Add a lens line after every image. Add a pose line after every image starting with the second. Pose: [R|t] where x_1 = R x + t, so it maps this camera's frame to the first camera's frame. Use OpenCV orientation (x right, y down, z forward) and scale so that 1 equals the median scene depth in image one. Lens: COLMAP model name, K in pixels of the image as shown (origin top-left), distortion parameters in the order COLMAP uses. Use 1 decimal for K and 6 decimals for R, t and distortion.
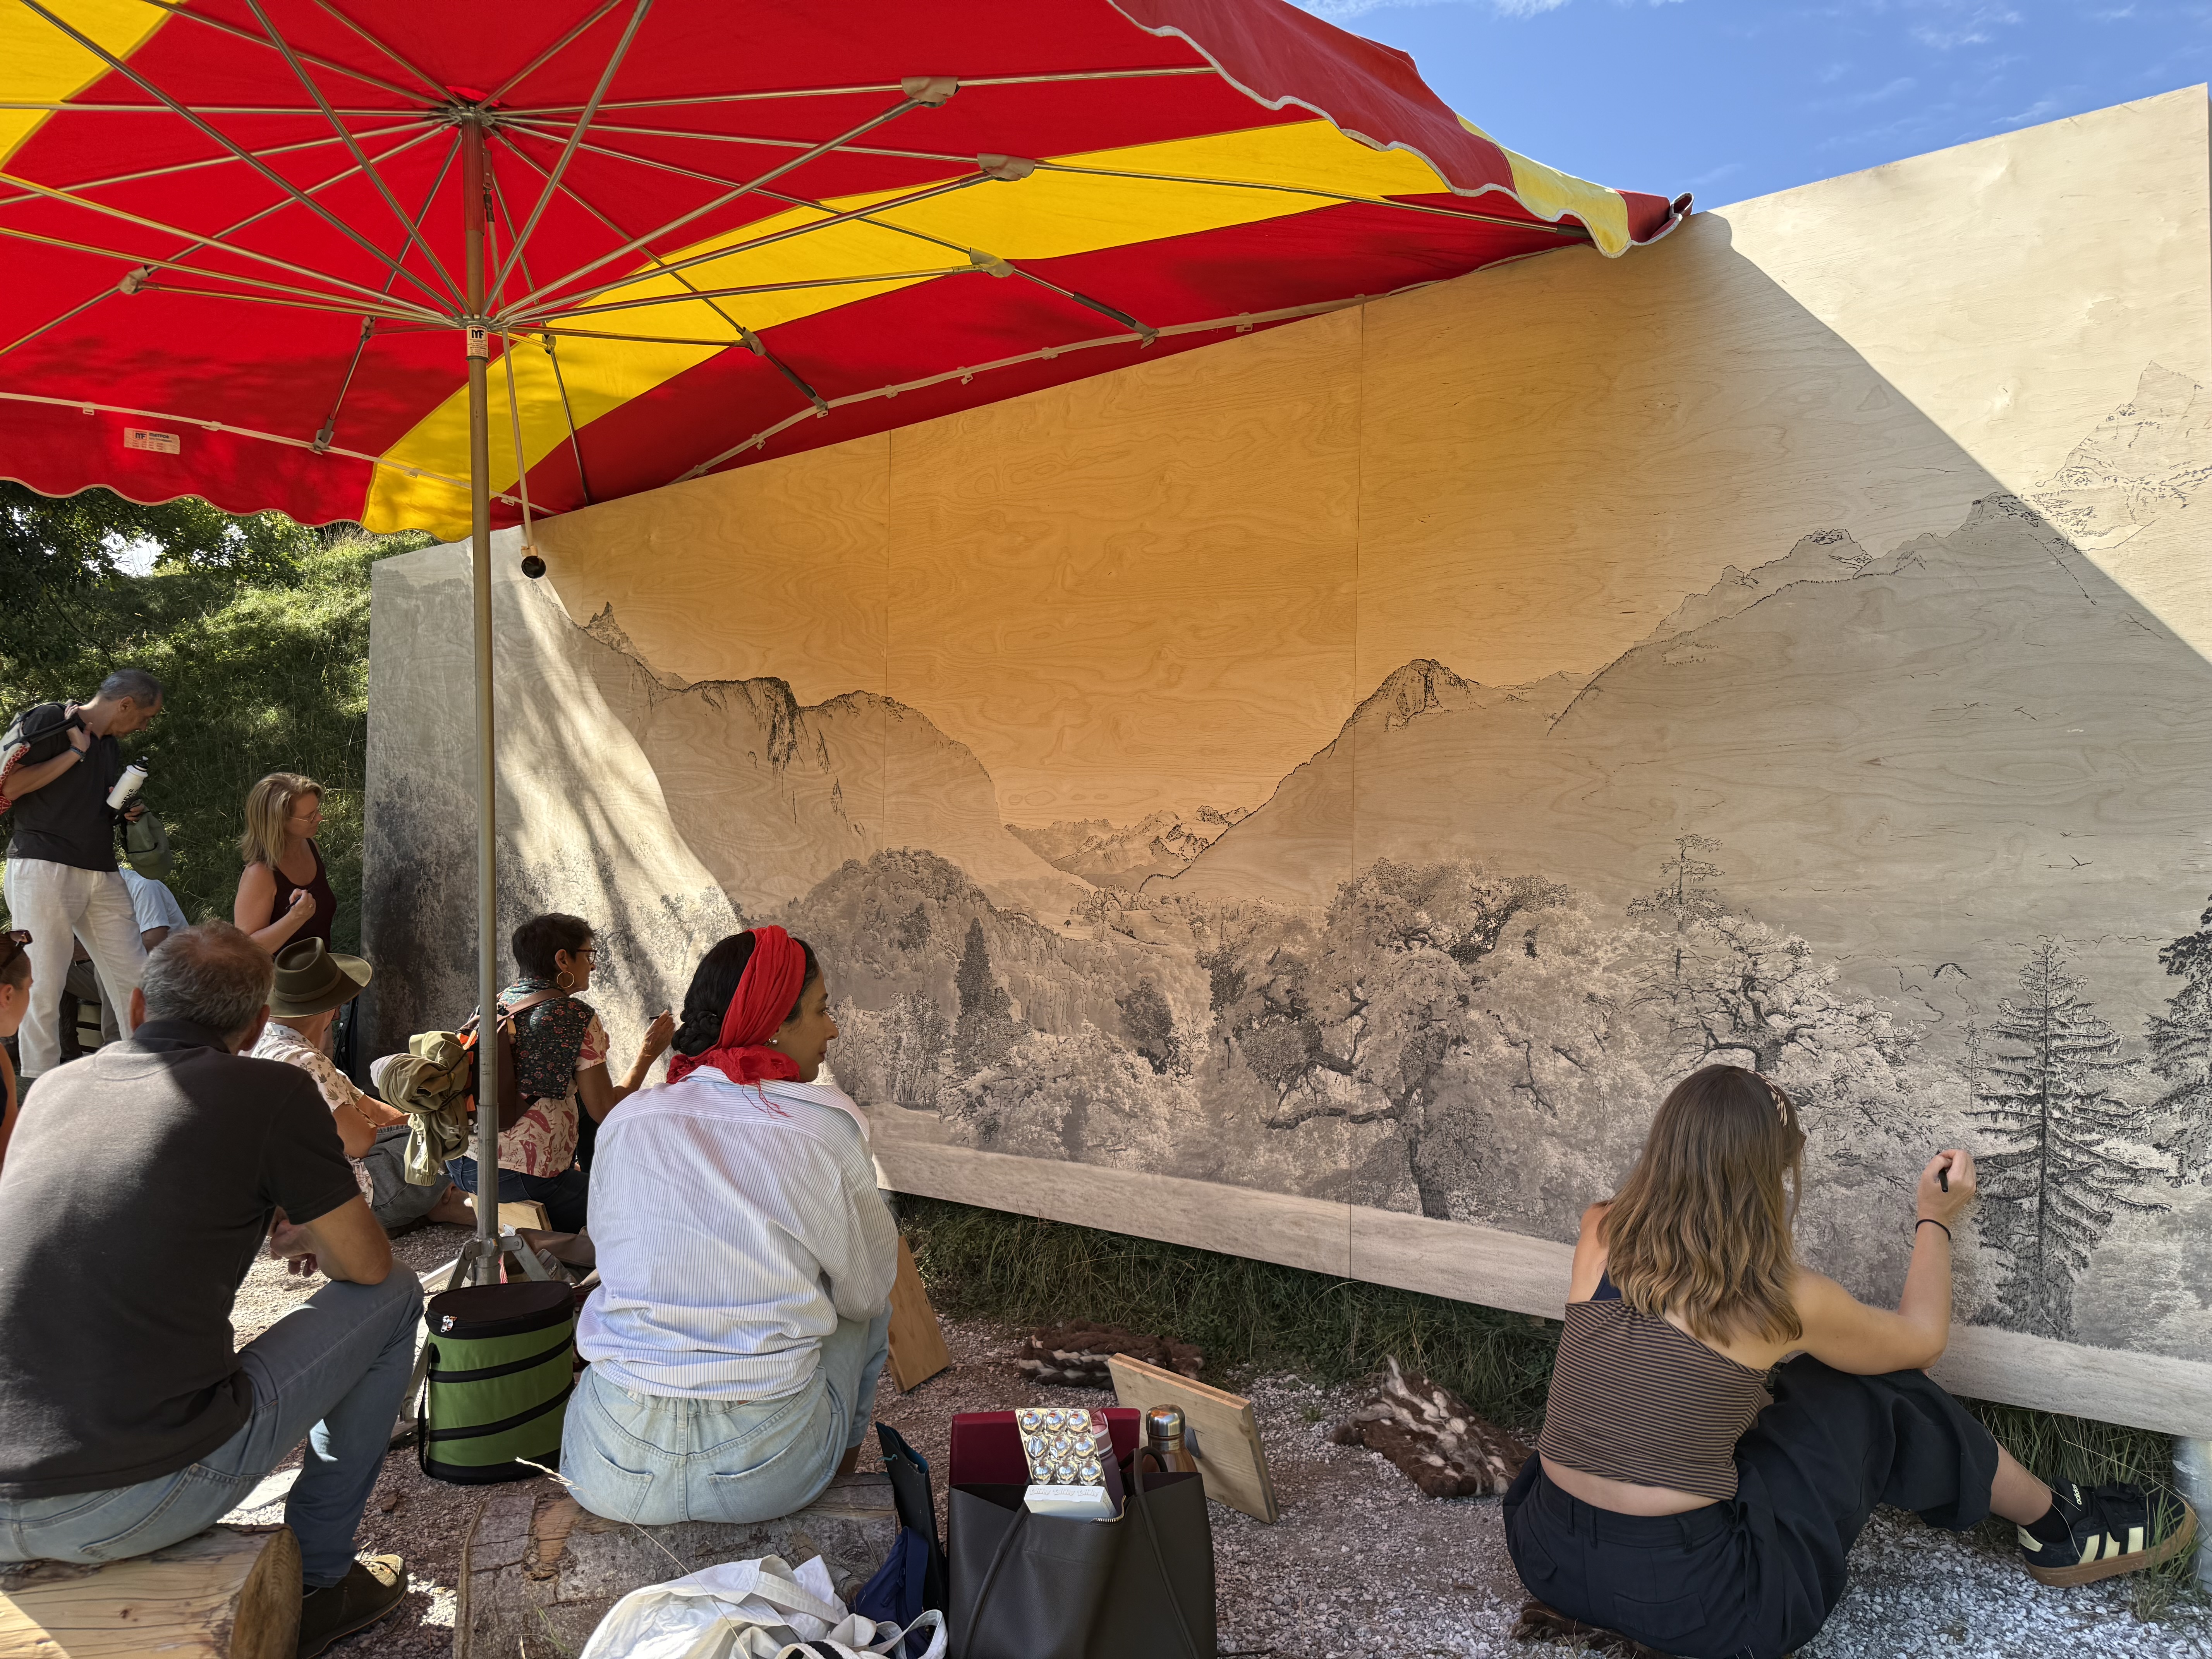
lens RADIAL K [[1542.7, 0, 1063.4], [0, 1542.7, 830.4], [0, 0, 1]] dist [0.120476, -0.089761]
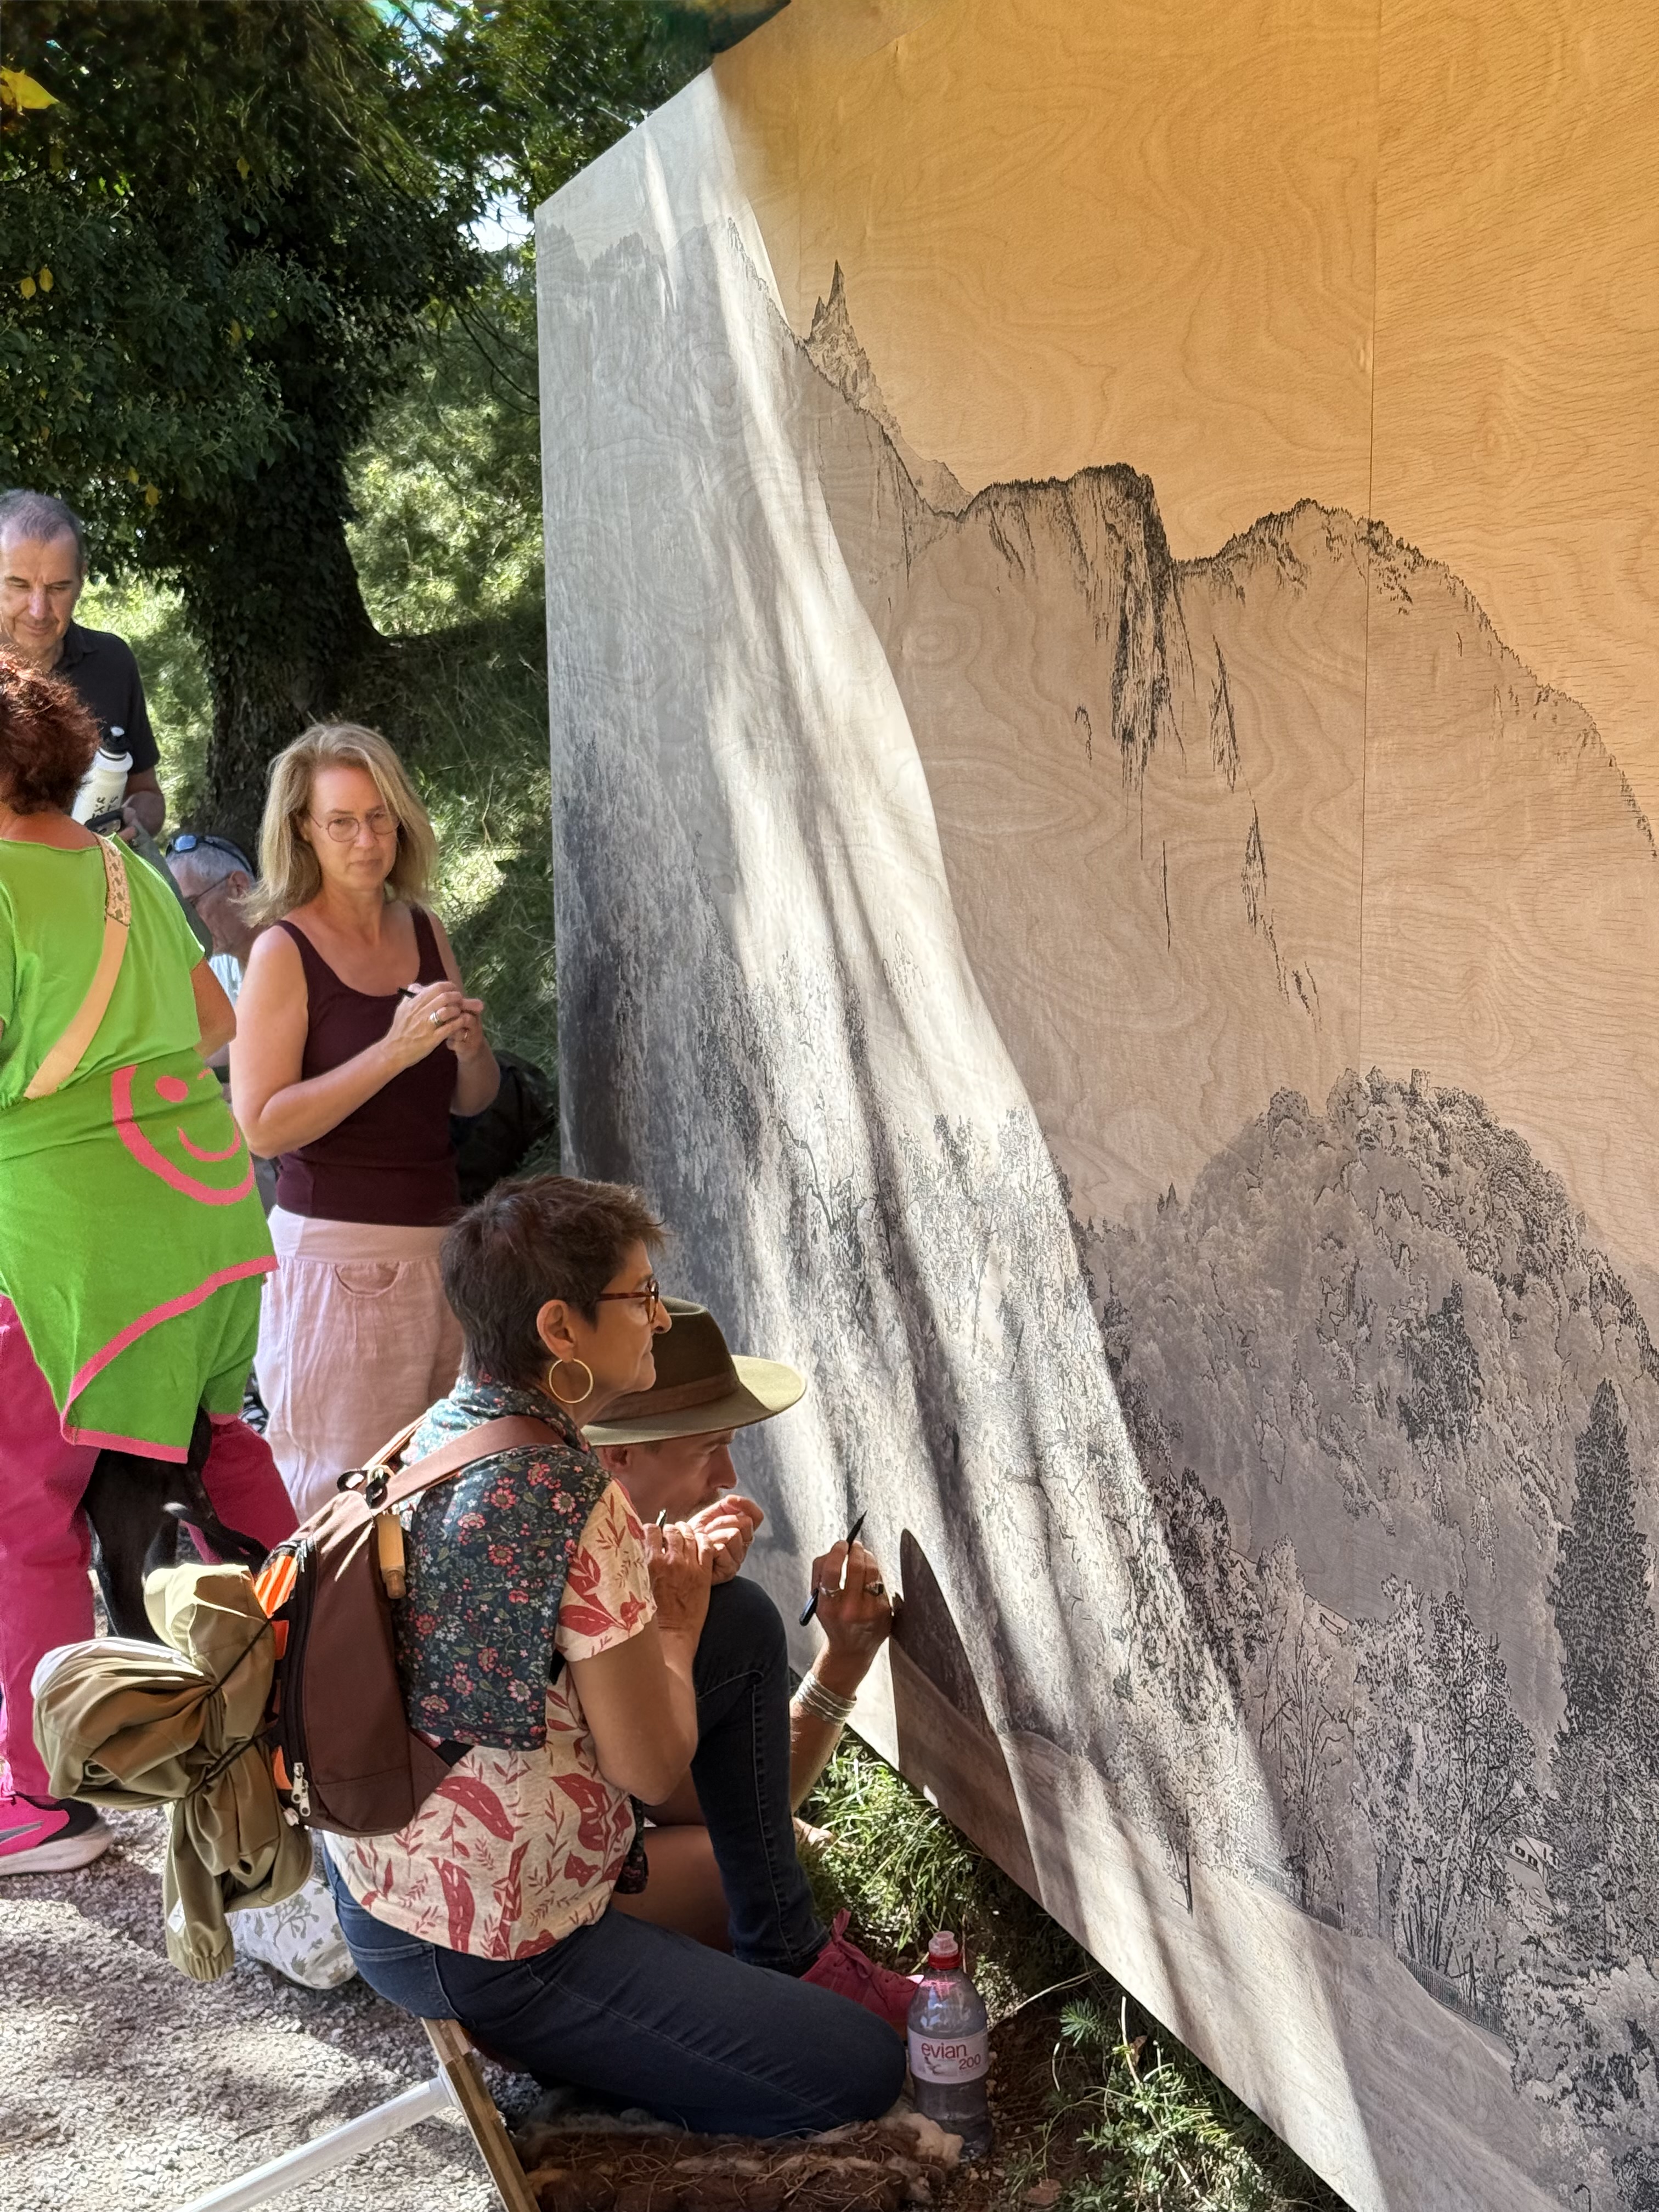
lens RADIAL K [[2992.9, 0, 905.2], [0, 2992.9, 1103.4], [0, 0, 1]] dist [0.100729, 0.000000]
pose [[0.855985, 0.030369, -0.516108, 0.116036], [0.046519, 0.989700, 0.135389, -0.072608], [0.514904, -0.139900, 0.845755, 0.588652]]
